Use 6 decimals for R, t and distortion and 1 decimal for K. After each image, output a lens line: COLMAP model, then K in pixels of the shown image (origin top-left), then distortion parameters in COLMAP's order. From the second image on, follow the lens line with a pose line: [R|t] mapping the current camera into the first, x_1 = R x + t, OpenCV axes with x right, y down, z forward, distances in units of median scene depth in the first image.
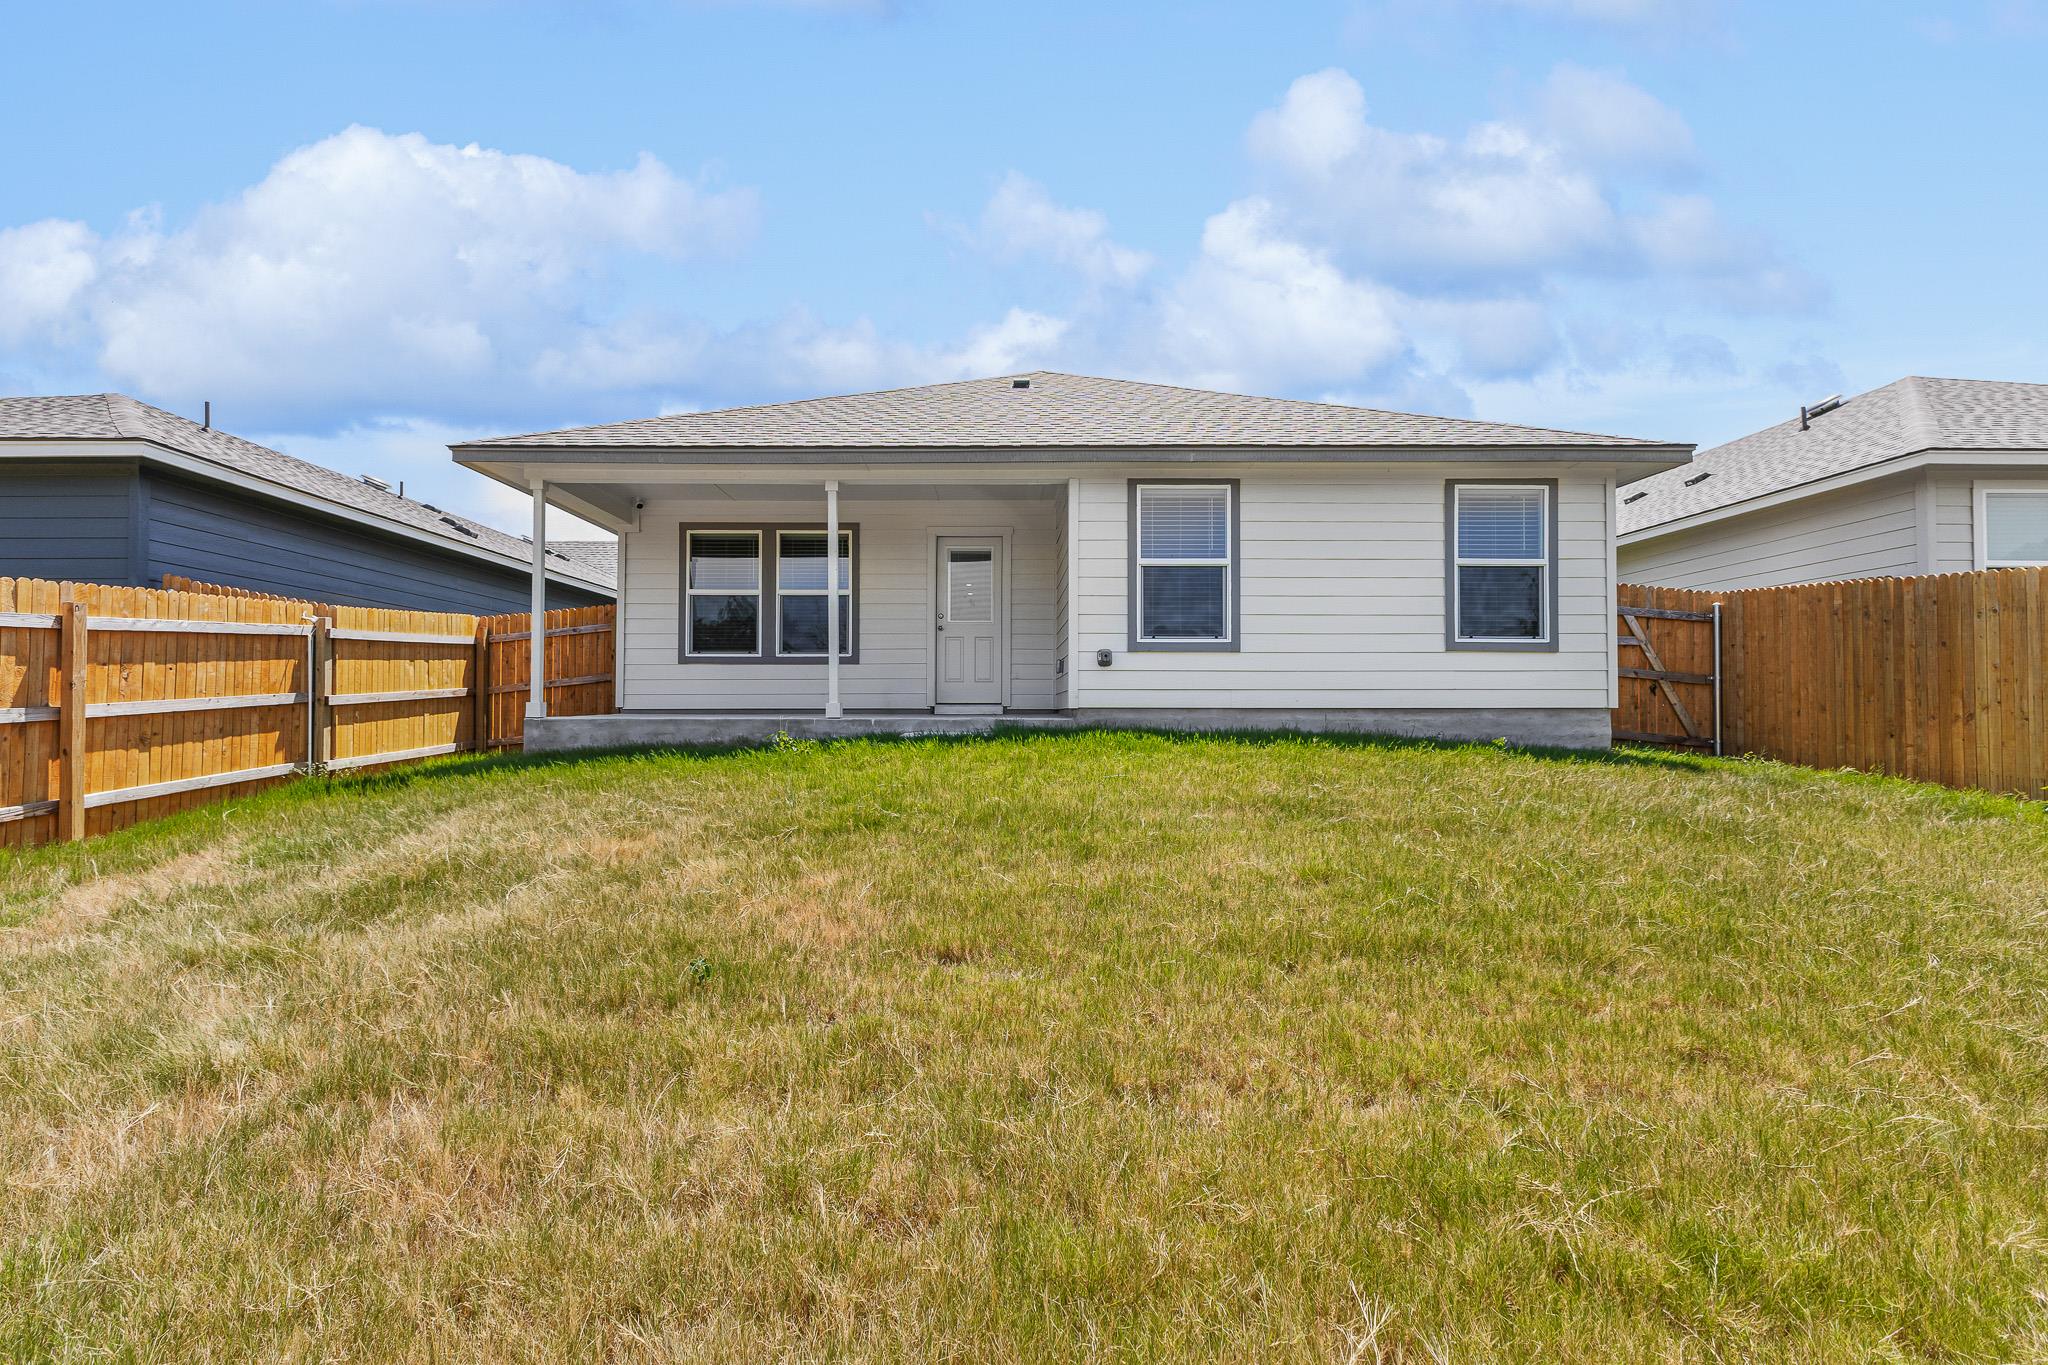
lens RADIAL K [[890.8, 0, 1021.5], [0, 890.8, 709.8], [0, 0, 1]] dist [0.001533, 0.000152]
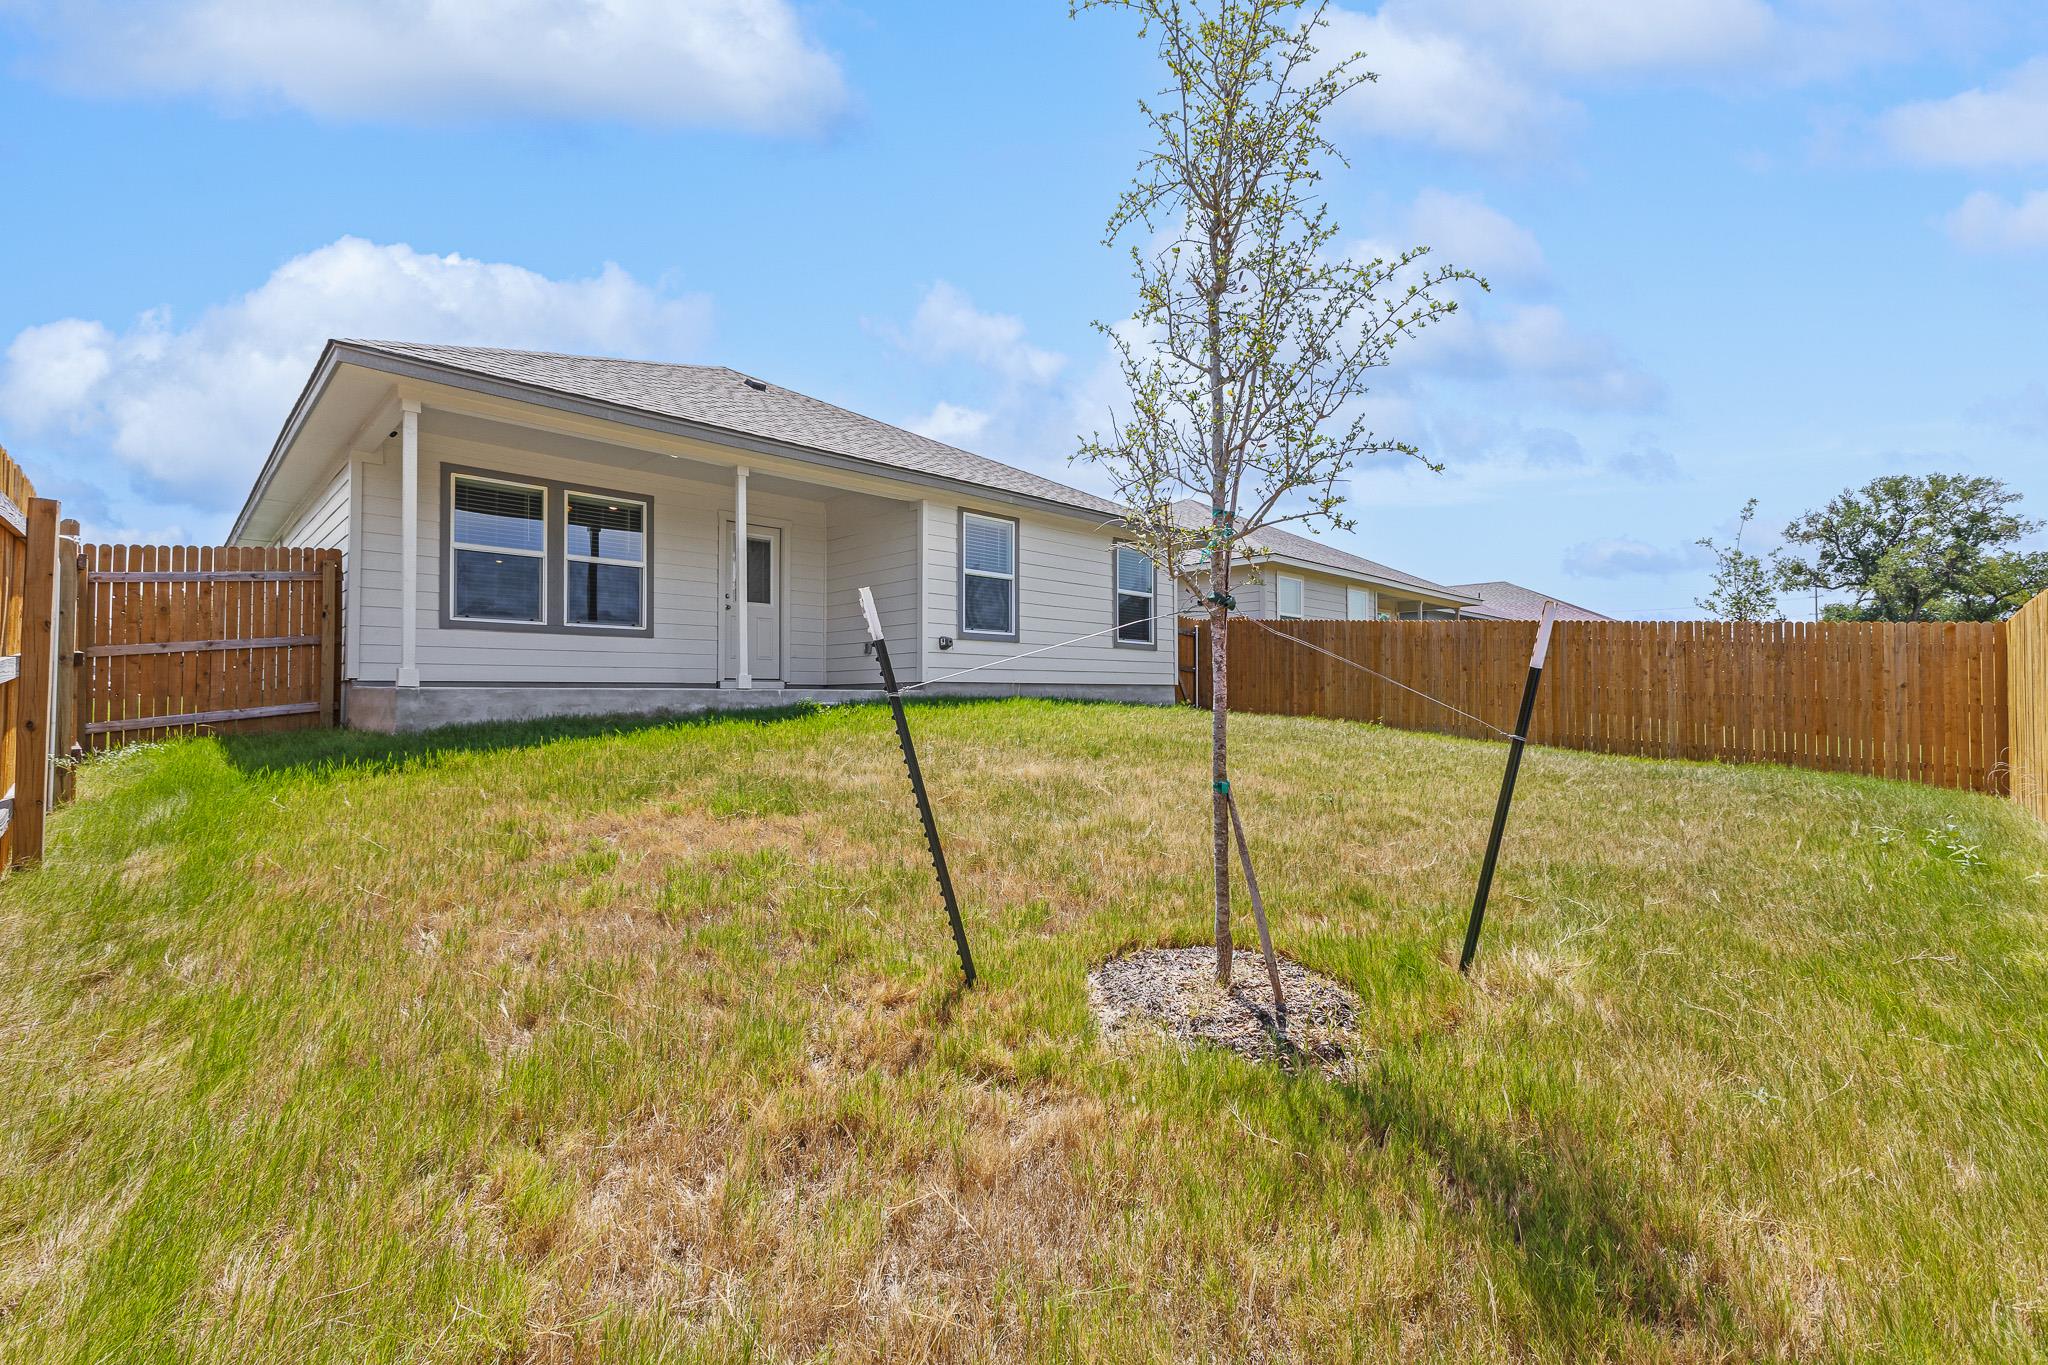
lens RADIAL K [[915.6, 0, 1024.0], [0, 915.6, 682.5], [0, 0, 1]] dist [0.000783, 0.000320]
pose [[0.704583, 0.009436, 0.709559, -0.761496], [0.003803, 0.999847, -0.017073, 0.021405], [-0.709611, 0.014727, 0.704440, -0.013053]]
